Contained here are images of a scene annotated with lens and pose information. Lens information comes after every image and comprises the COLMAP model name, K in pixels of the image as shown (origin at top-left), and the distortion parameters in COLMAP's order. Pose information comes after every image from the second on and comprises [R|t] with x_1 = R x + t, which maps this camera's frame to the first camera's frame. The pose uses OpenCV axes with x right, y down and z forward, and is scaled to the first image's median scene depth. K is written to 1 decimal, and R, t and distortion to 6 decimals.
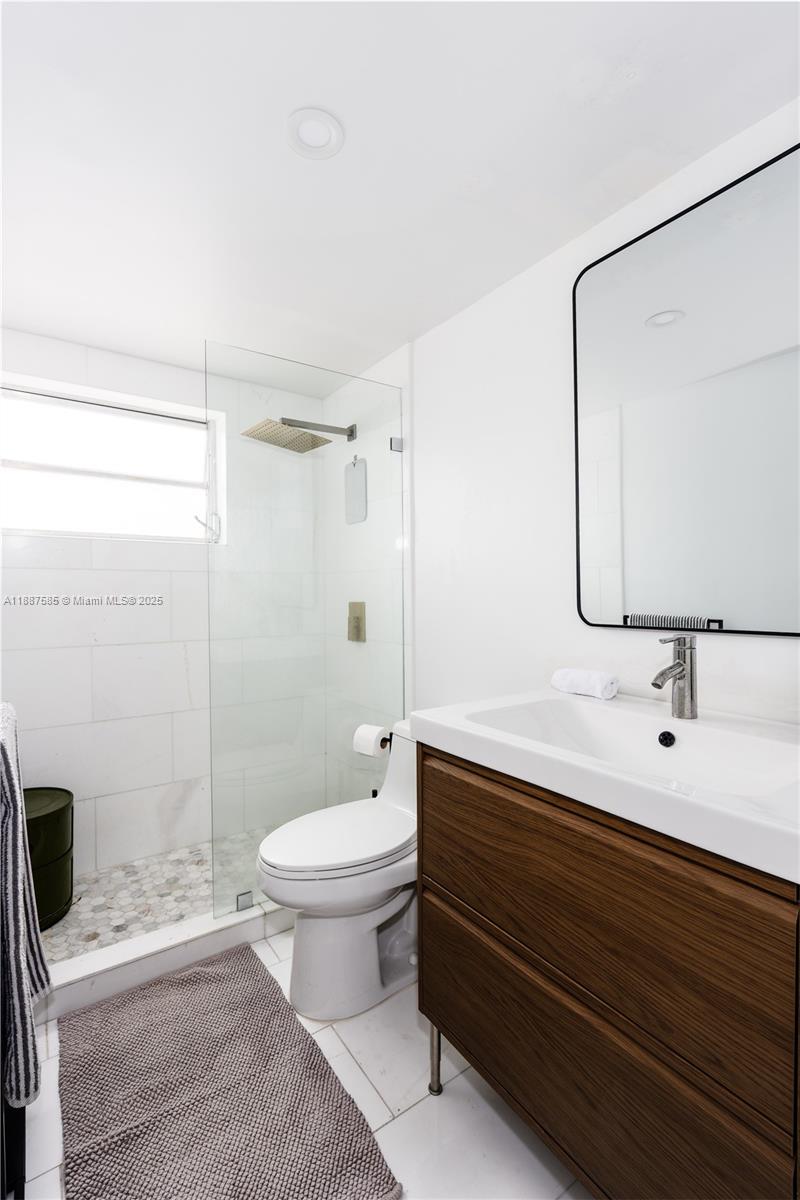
lens RADIAL K [[533.5, 0, 394.5], [0, 533.5, 598.9], [0, 0, 1]] dist [-0.006435, 0.001546]
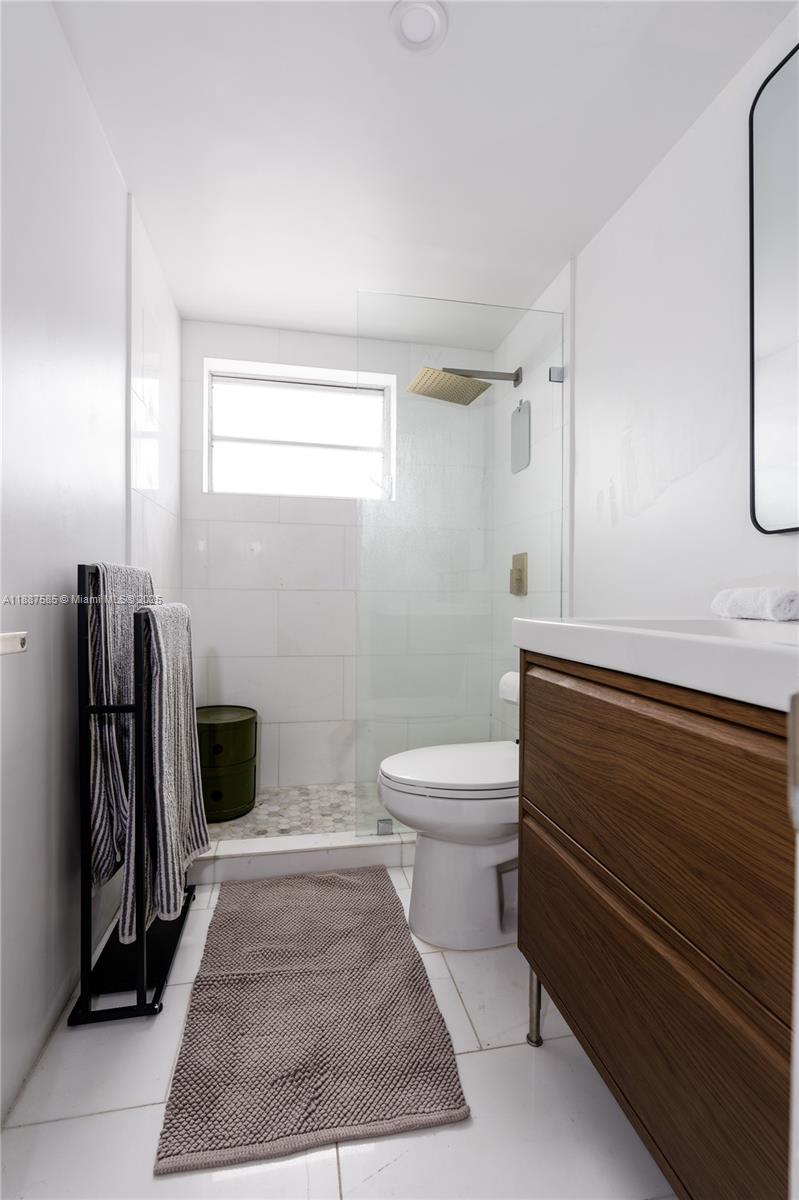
lens RADIAL K [[533.5, 0, 394.0], [0, 533.5, 598.9], [0, 0, 1]] dist [-0.006435, 0.001546]
pose [[0.918383, 0.019546, -0.395209, 0.197373], [-0.021453, 0.999770, -0.000407, 0.178199], [0.395110, 0.008852, 0.918591, 0.071552]]
